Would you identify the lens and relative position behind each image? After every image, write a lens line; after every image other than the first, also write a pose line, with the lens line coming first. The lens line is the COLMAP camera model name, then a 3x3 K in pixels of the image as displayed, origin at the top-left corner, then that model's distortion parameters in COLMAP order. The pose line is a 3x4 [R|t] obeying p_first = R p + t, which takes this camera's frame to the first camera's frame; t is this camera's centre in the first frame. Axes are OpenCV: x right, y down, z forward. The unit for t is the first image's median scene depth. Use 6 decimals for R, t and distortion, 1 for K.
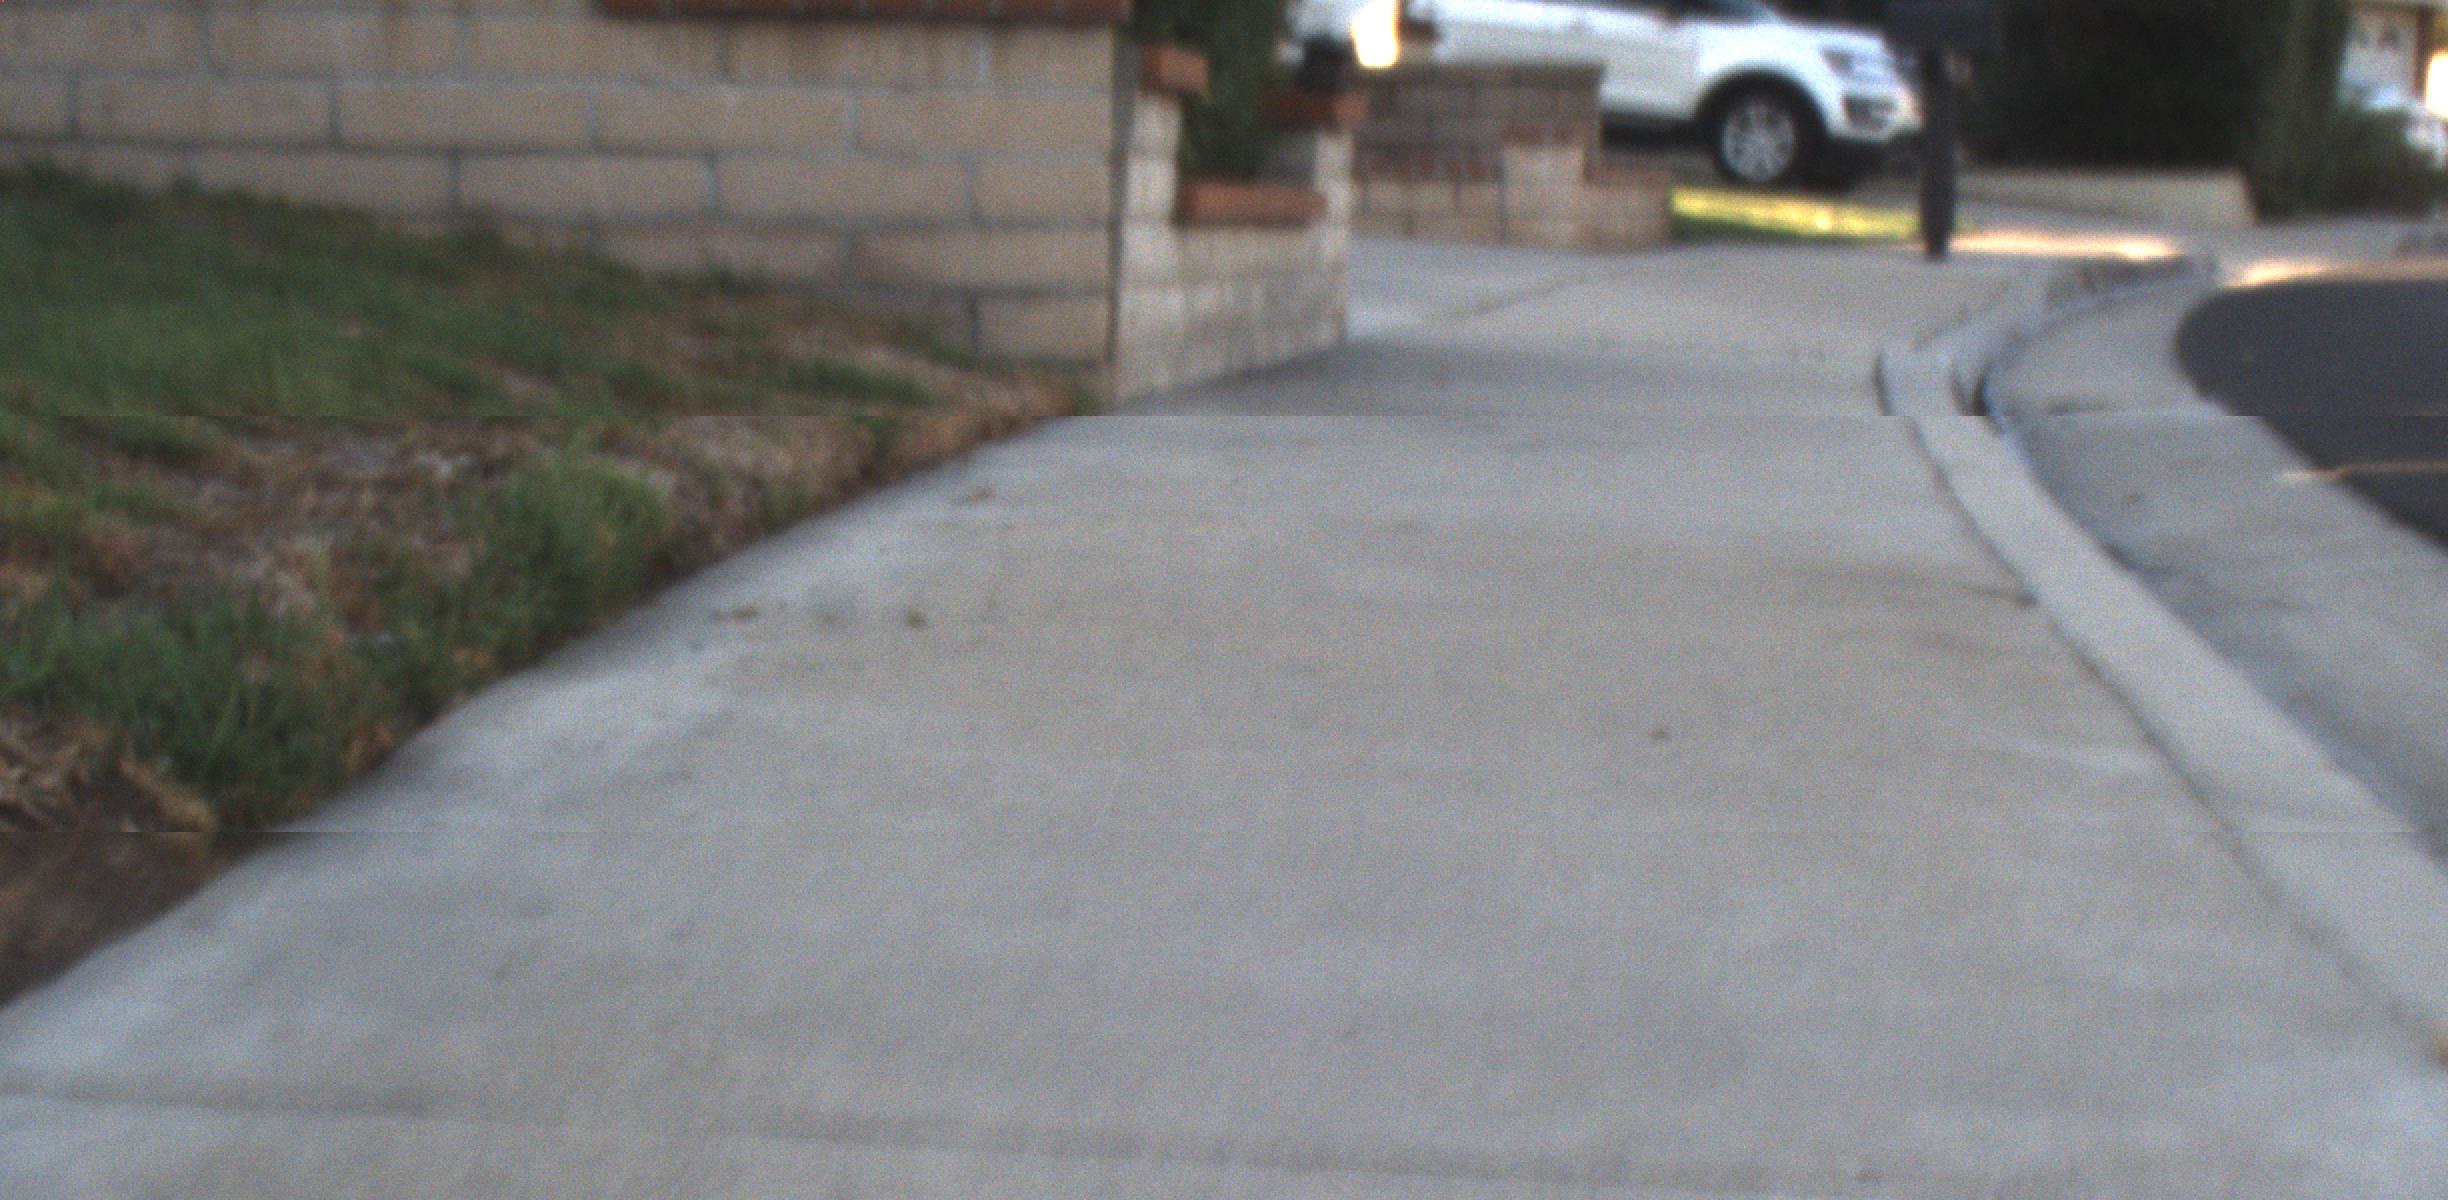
lens RADIAL K [[4394.4, 0, 1222.6], [0, 4394.4, 596.6], [0, 0, 1]] dist [-0.021212, 0.037883]
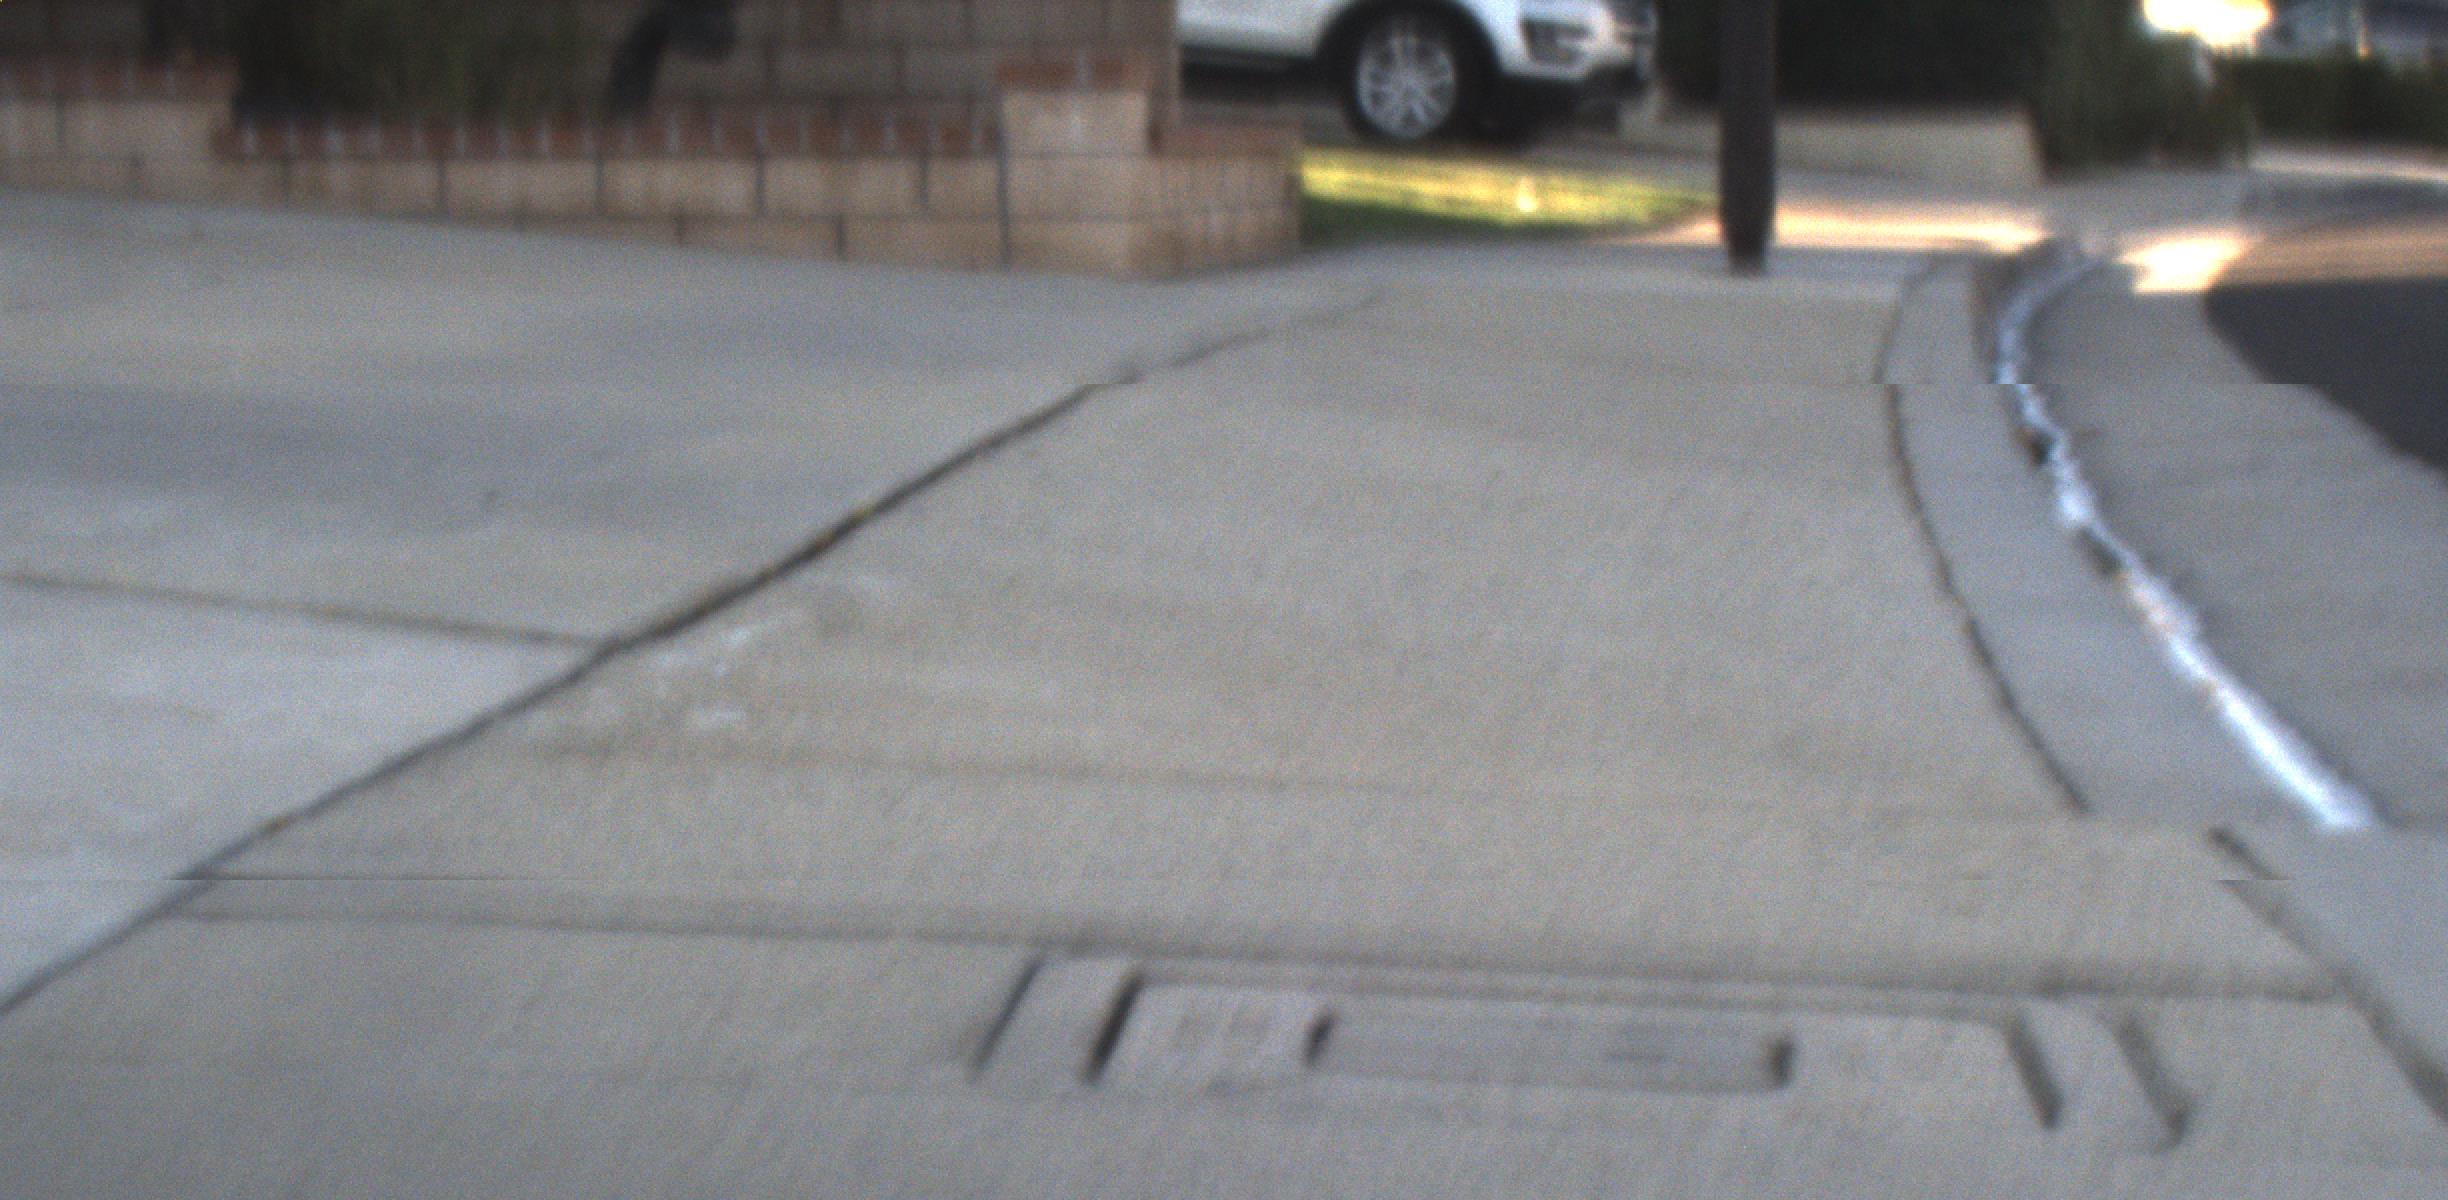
lens RADIAL K [[4366.4, 0, 1141.4], [0, 4366.4, 599.3], [0, 0, 1]] dist [-0.039857, 0.016810]
pose [[0.997273, -0.027280, 0.068569, 0.057006], [0.026534, 0.999579, 0.011766, -0.060325], [-0.068861, -0.009915, 0.997577, 0.608631]]
